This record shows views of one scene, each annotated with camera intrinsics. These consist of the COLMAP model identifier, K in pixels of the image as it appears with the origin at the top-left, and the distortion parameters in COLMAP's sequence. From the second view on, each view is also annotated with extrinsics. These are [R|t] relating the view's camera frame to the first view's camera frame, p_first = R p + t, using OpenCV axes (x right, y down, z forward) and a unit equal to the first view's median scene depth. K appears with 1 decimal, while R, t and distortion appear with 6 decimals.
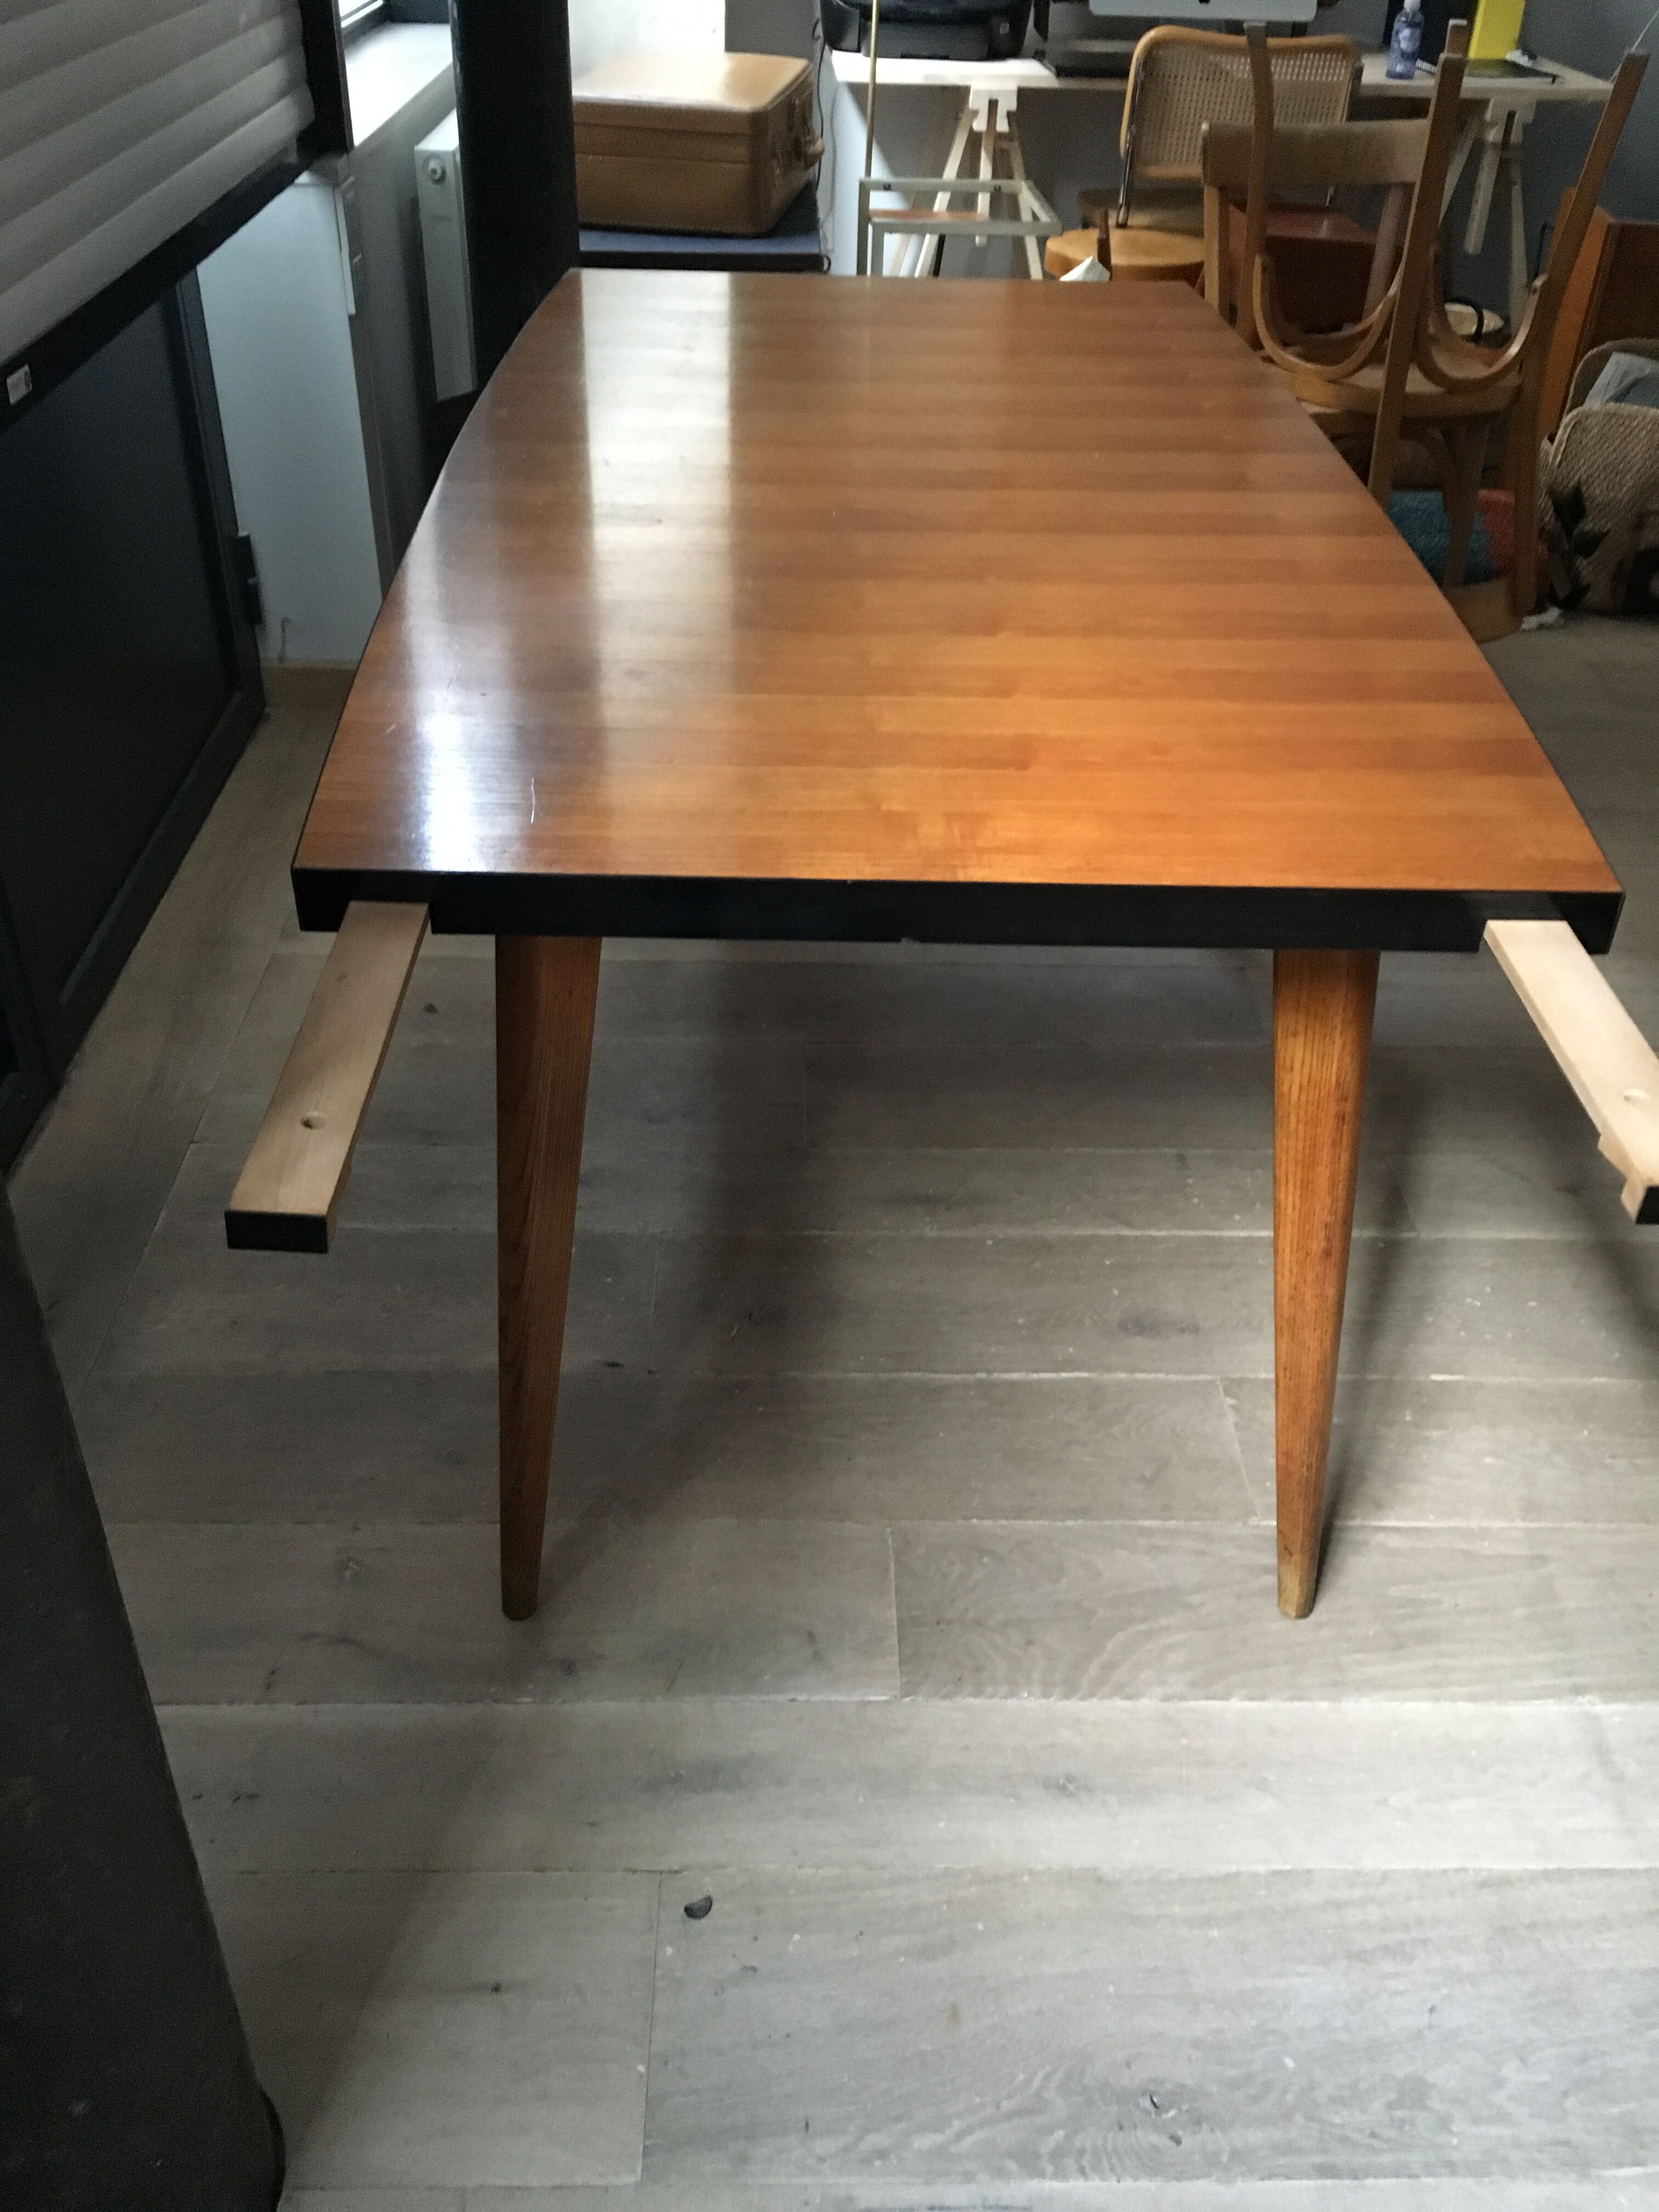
lens RADIAL K [[1901.6, 0, 829.5], [0, 1901.6, 1106.0], [0, 0, 1]] dist [0.083906, -0.115240]
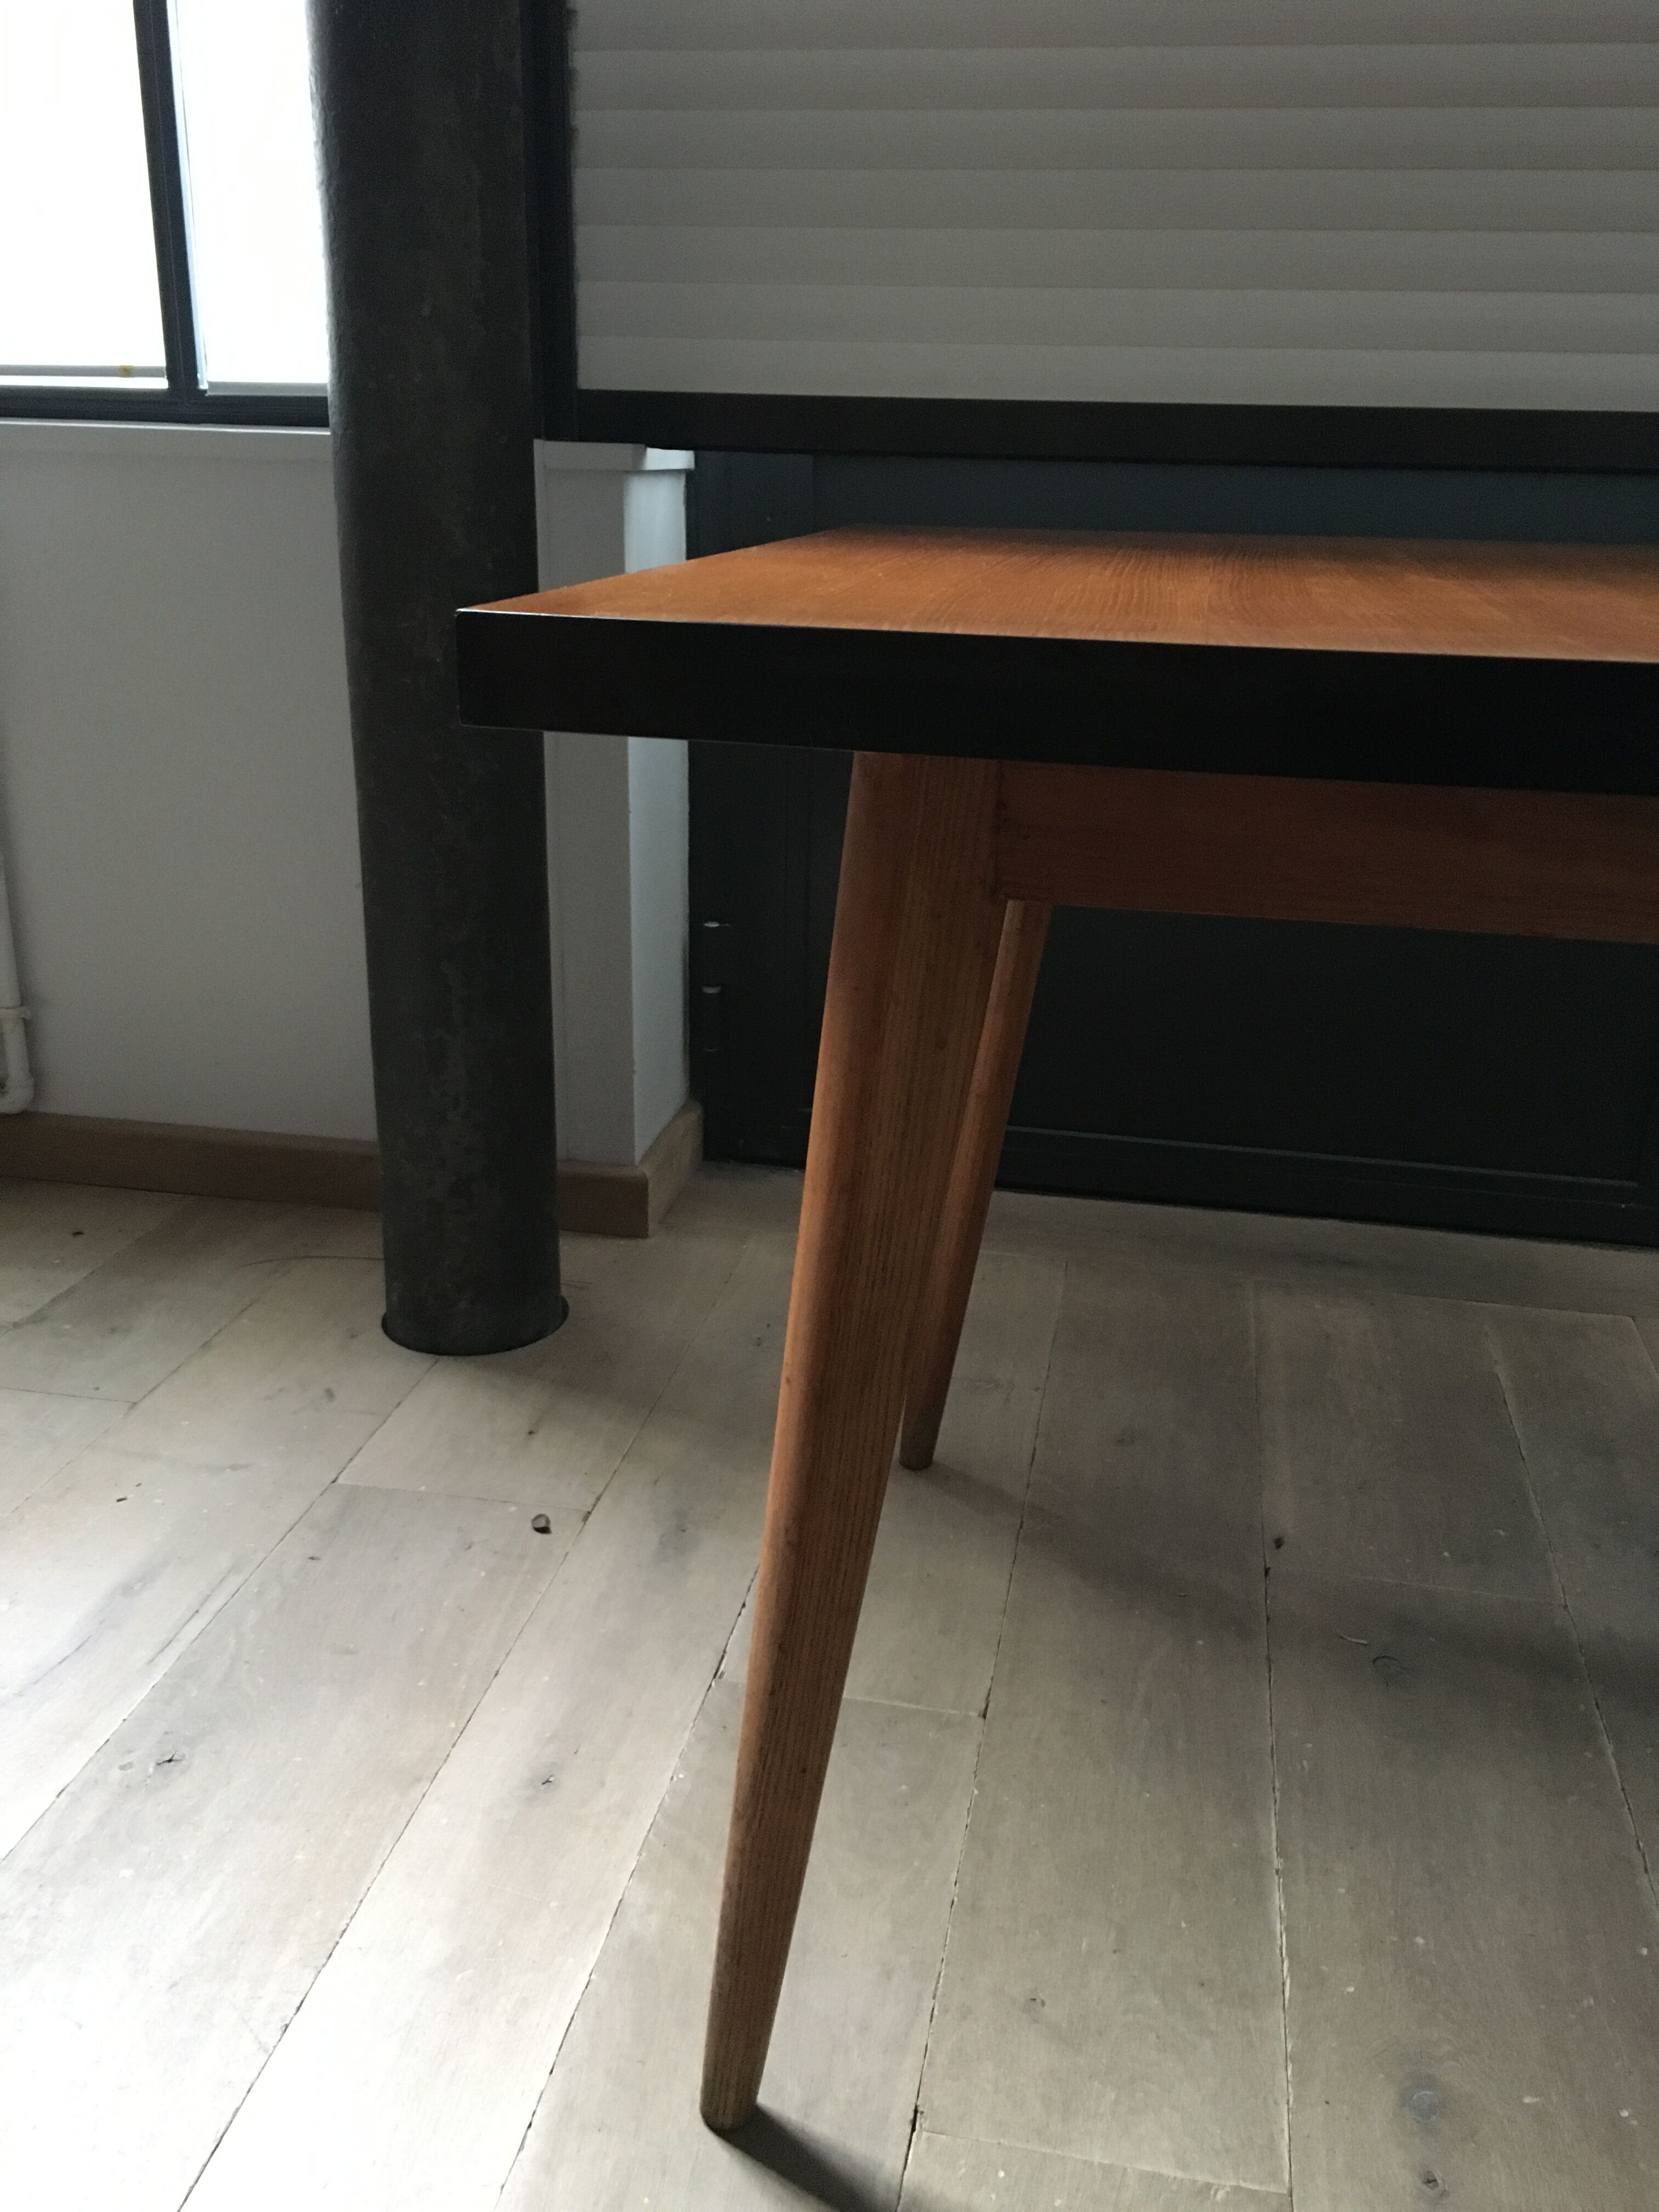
lens RADIAL K [[1901.6, 0, 829.5], [0, 1901.6, 1106.0], [0, 0, 1]] dist [0.083906, -0.115240]
pose [[-0.218159, 0.293465, -0.930744, 0.618627], [-0.586259, 0.723042, 0.365390, -0.178324], [0.780197, 0.625370, 0.014308, 0.724121]]
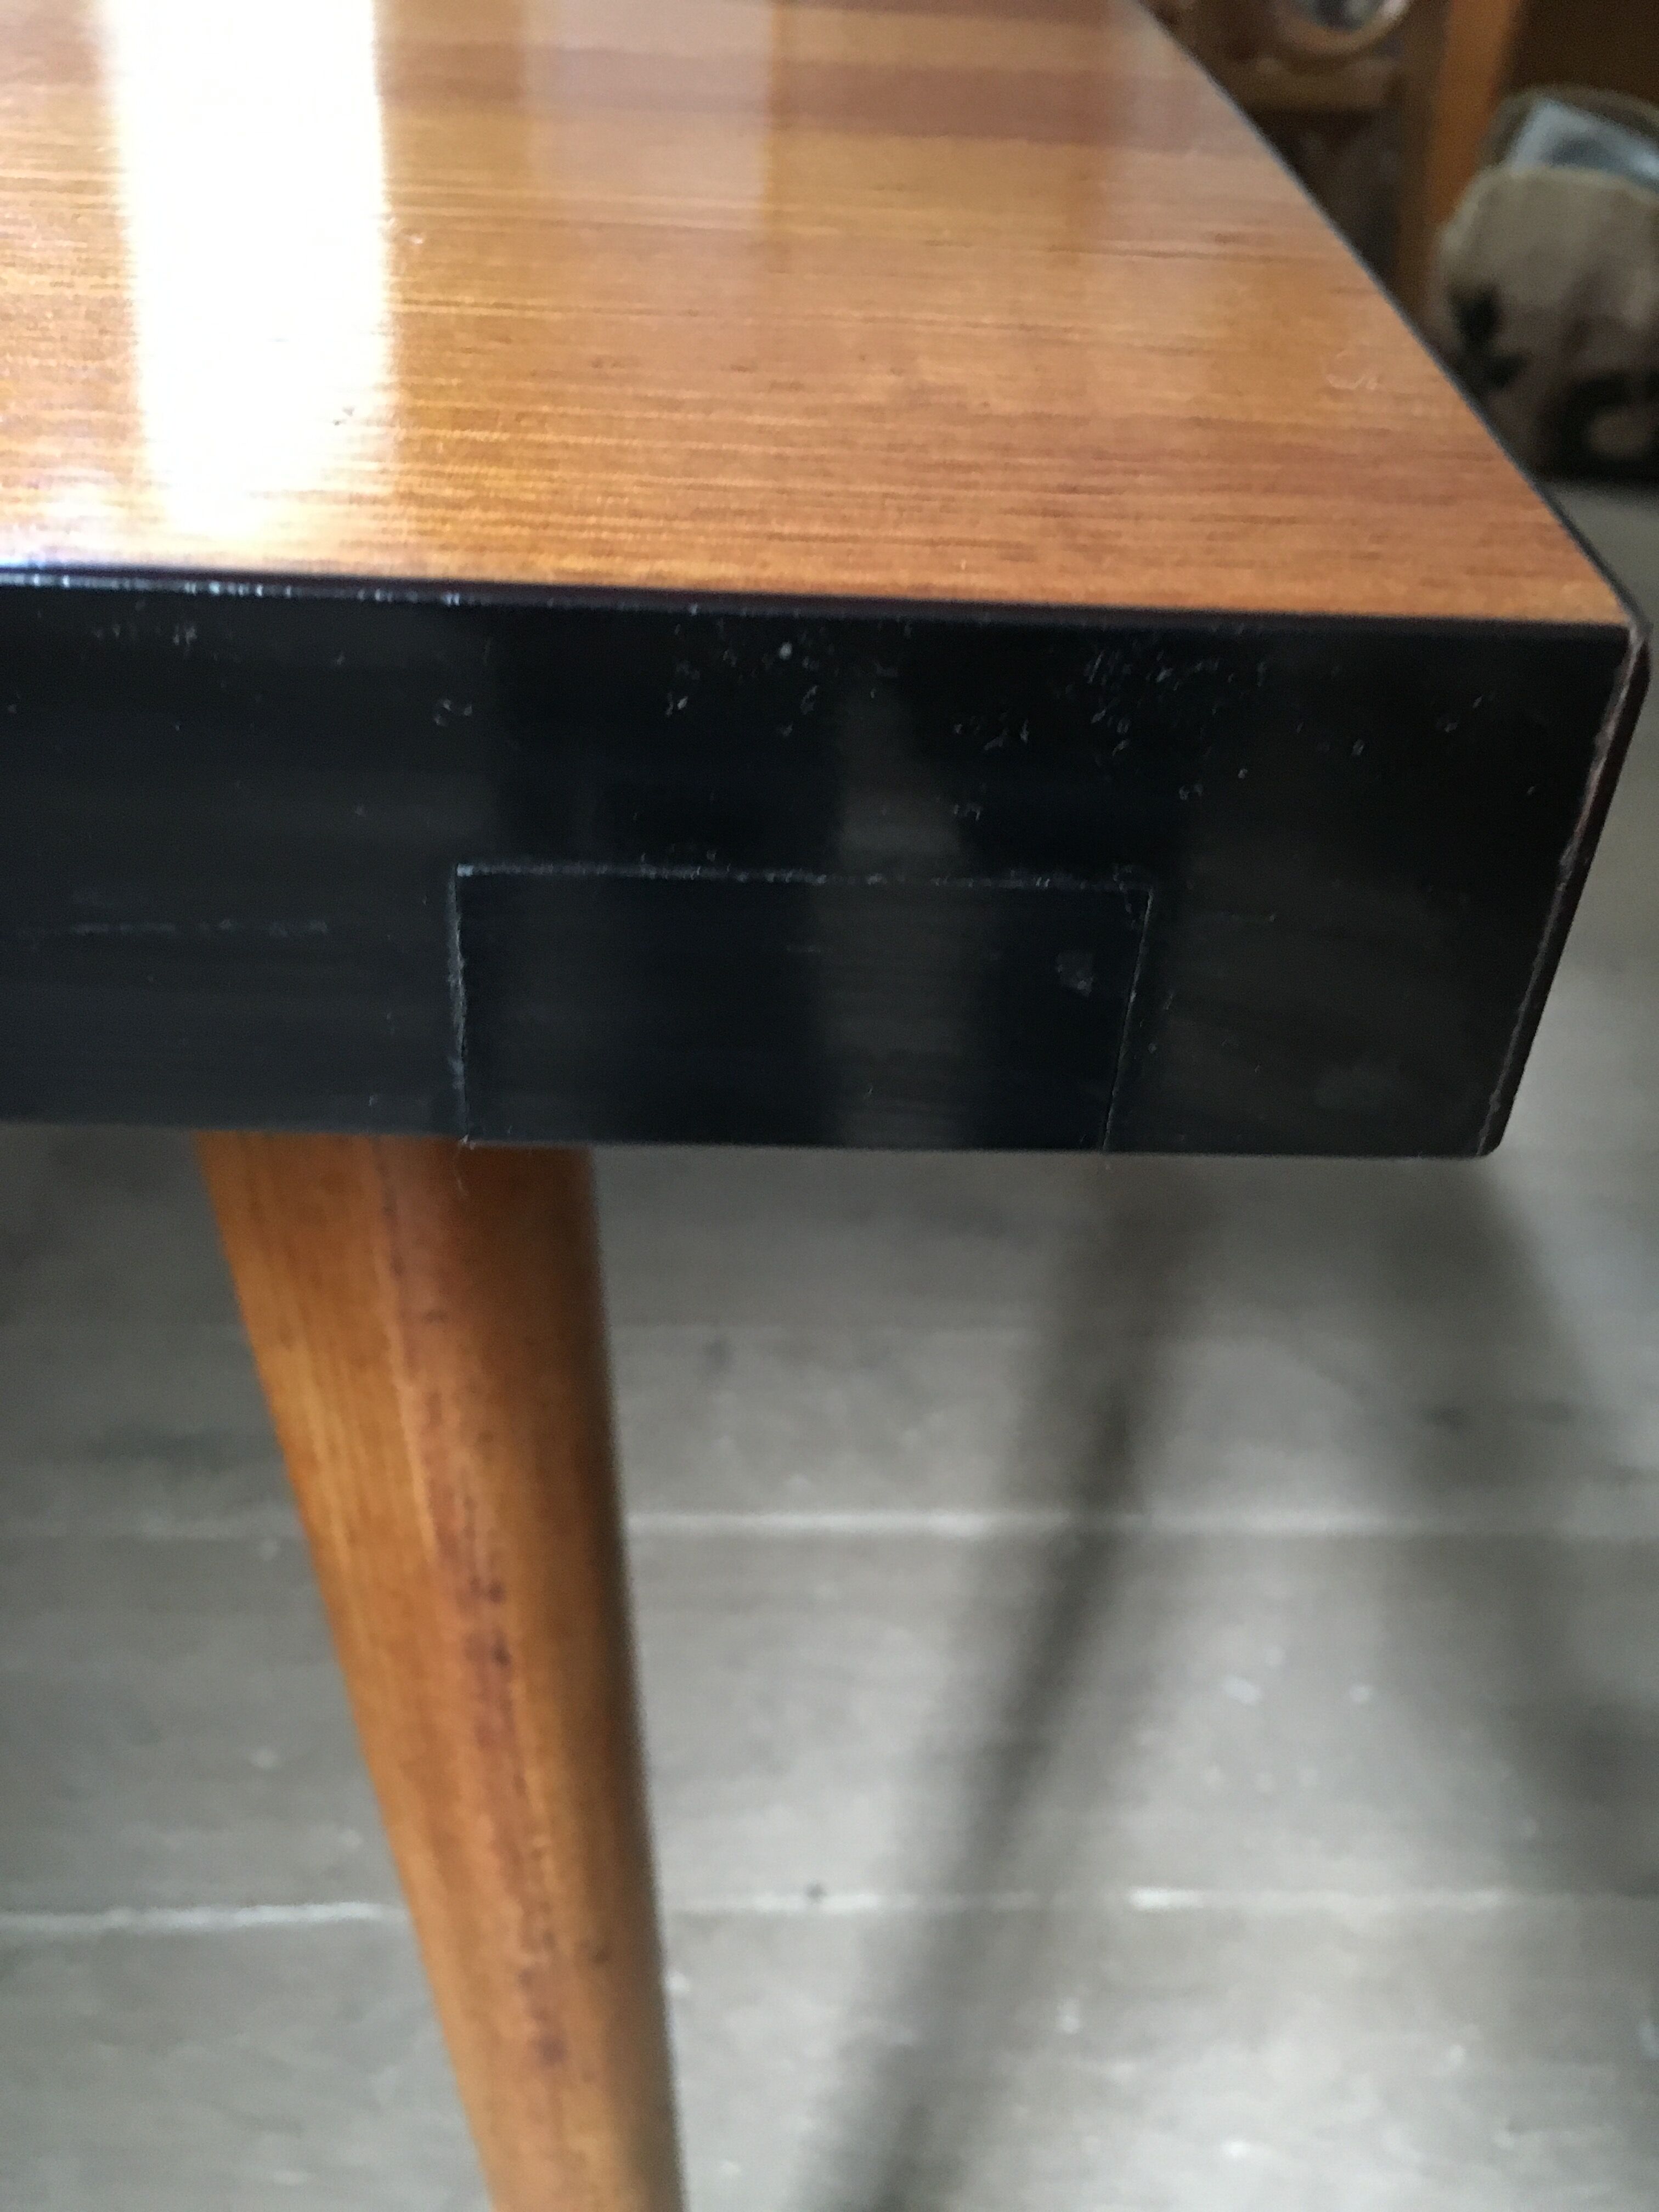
lens RADIAL K [[1944.6, 0, 829.5], [0, 1944.6, 1106.0], [0, 0, 1]] dist [0.091711, -0.169218]
pose [[0.998949, 0.011083, 0.044475, 0.220273], [-0.011548, 0.999881, 0.010200, -0.051649], [-0.044357, -0.010703, 0.998958, 0.541750]]
